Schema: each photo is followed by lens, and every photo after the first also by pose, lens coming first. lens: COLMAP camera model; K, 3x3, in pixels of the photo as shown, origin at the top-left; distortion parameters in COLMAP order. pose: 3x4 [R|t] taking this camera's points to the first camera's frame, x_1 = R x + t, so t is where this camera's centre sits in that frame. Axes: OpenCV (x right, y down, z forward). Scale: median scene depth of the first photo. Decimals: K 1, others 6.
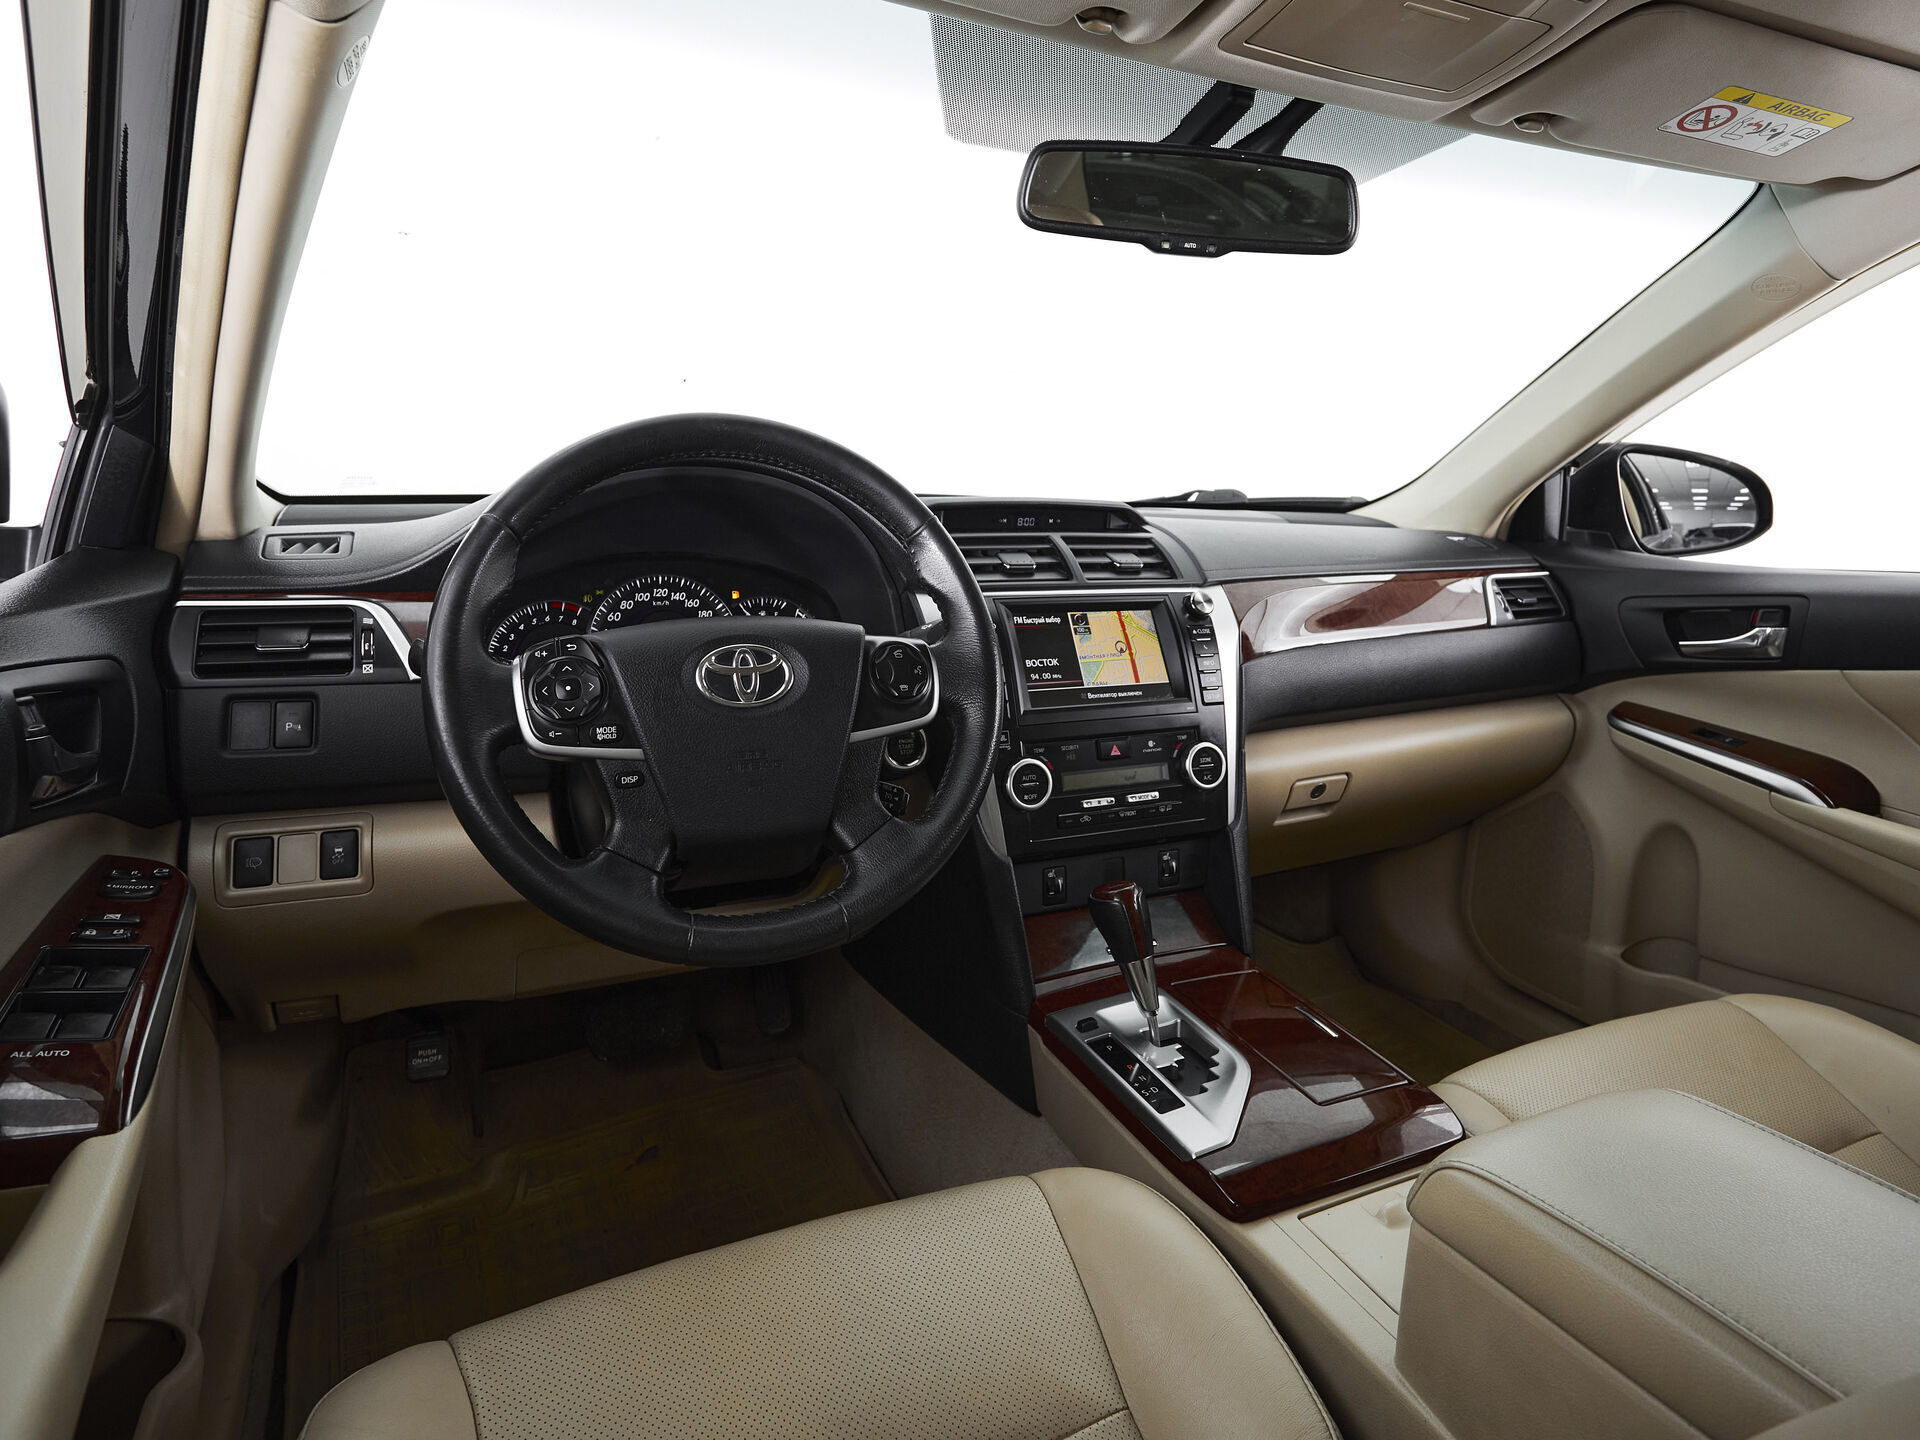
lens RADIAL K [[1104.9, 0, 963.8], [0, 1104.9, 612.1], [0, 0, 1]] dist [-0.001613, 0.000186]
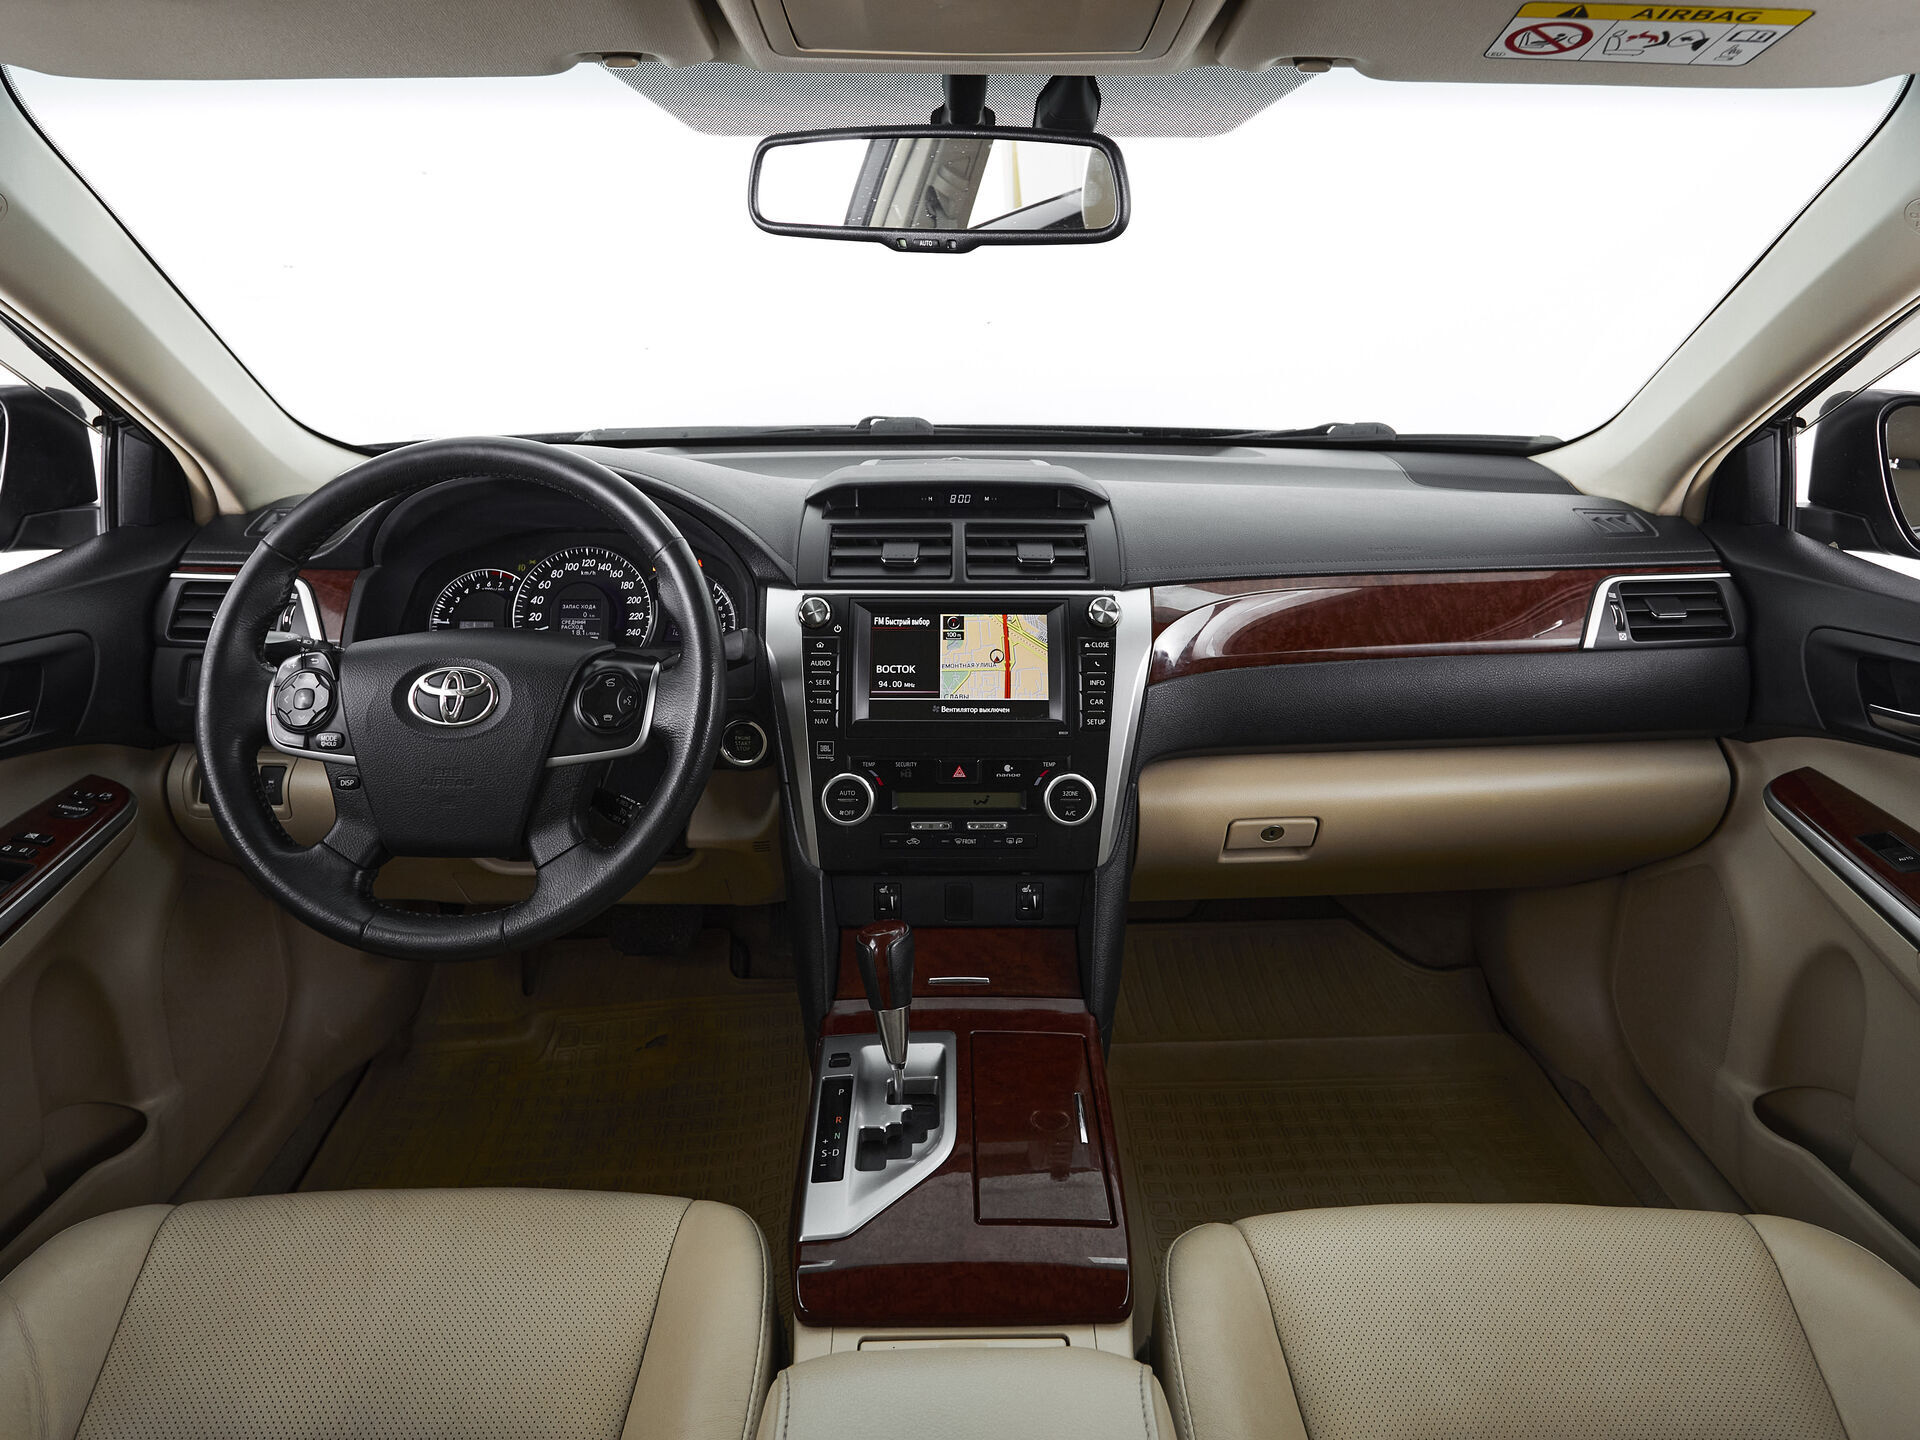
lens RADIAL K [[1135.4, 0, 926.0], [0, 1135.4, 578.5], [0, 0, 1]] dist [-0.002089, 0.000373]
pose [[0.909988, 0.075728, -0.407661, 0.470422], [-0.028367, 0.992247, 0.121001, -0.144612], [0.413664, -0.098545, 0.905081, 0.140939]]
